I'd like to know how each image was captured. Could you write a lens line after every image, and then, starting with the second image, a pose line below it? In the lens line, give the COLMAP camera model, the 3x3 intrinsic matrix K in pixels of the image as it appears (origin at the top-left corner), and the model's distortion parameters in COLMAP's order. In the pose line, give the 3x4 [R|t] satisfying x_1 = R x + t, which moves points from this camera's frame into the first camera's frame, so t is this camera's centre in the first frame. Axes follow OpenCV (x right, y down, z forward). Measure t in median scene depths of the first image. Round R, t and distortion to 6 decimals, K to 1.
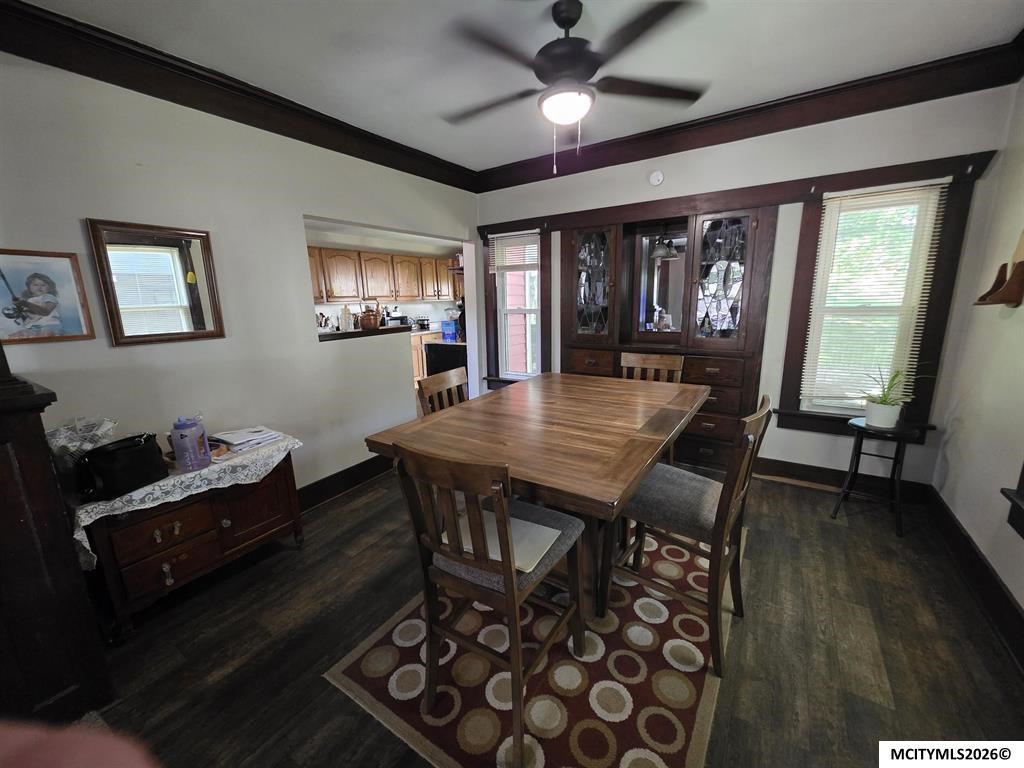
lens RADIAL K [[409.4, 0, 508.8], [0, 409.4, 382.5], [0, 0, 1]] dist [0.003767, 0.000198]
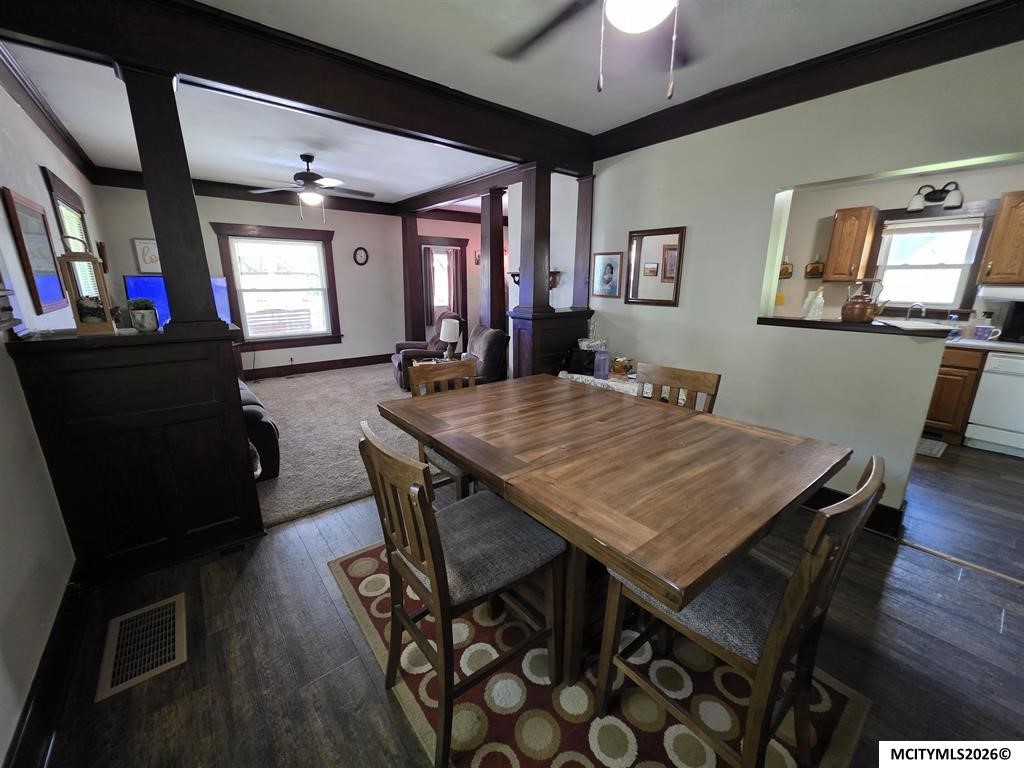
lens RADIAL K [[409.4, 0, 507.7], [0, 409.4, 386.9], [0, 0, 1]] dist [0.003767, 0.000198]
pose [[-0.318708, 0.267250, -0.909397, 0.797068], [-0.192345, 0.921231, 0.338137, -0.224513], [0.928132, 0.282685, -0.242200, 0.925763]]
